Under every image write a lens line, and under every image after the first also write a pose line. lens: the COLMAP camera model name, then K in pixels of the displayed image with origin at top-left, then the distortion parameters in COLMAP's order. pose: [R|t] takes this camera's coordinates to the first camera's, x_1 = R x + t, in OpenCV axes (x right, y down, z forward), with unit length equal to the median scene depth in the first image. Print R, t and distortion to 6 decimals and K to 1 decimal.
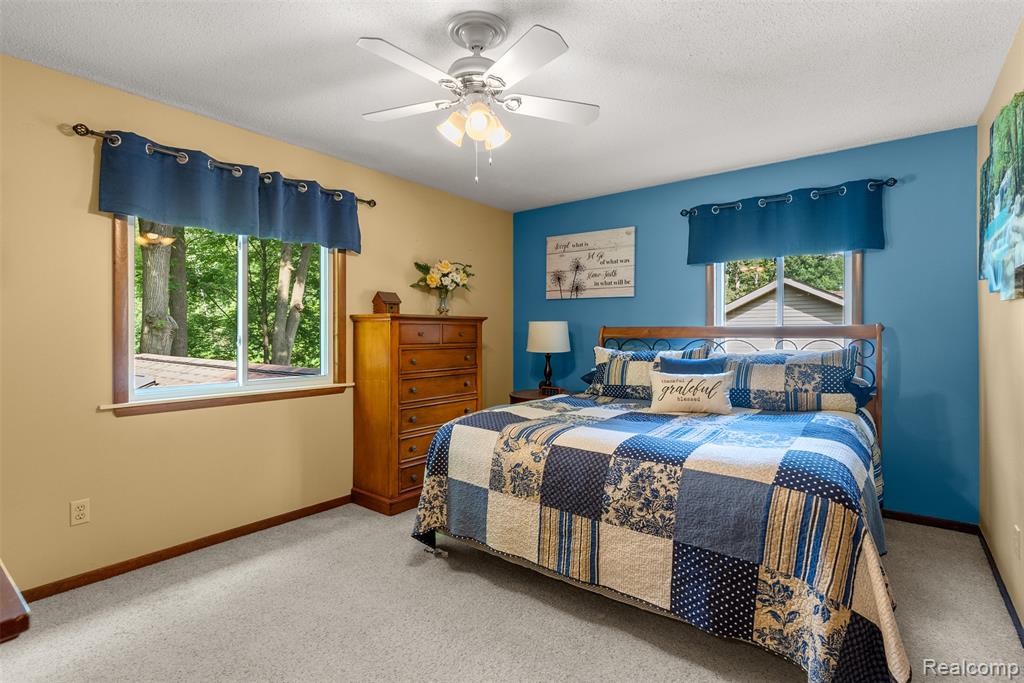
lens RADIAL K [[491.3, 0, 509.4], [0, 491.3, 323.1], [0, 0, 1]] dist [0.001714, -0.000627]
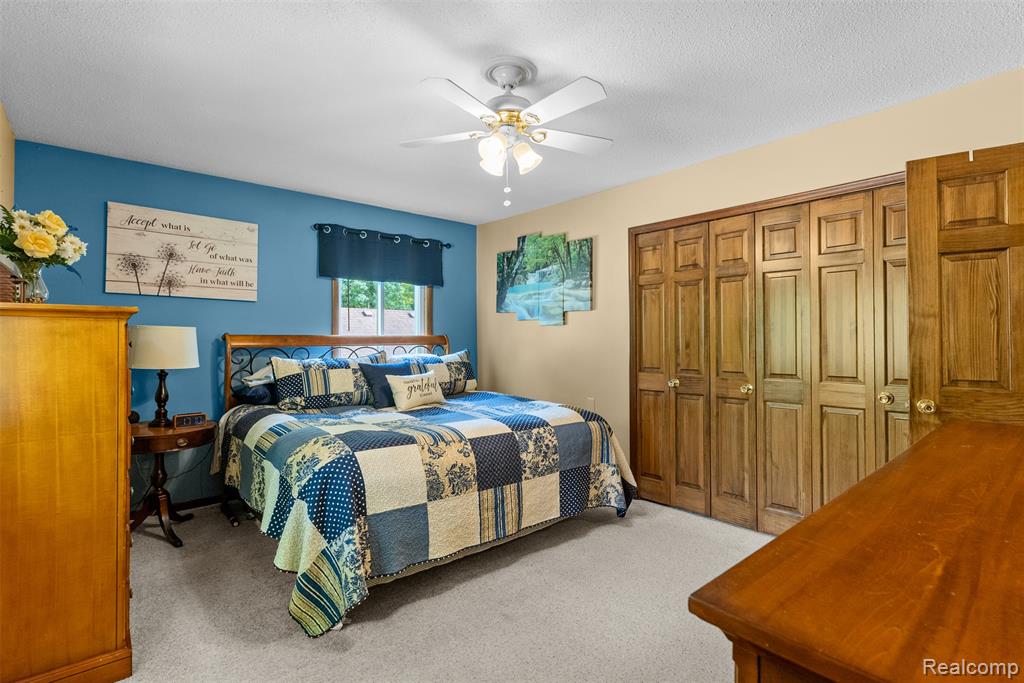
lens RADIAL K [[491.3, 0, 509.4], [0, 491.3, 323.1], [0, 0, 1]] dist [0.001714, -0.000627]
pose [[0.195406, 0.033576, 0.980147, -0.973014], [-0.016561, 0.999384, -0.030933, 0.011529], [-0.980582, -0.010188, 0.195842, 0.654065]]
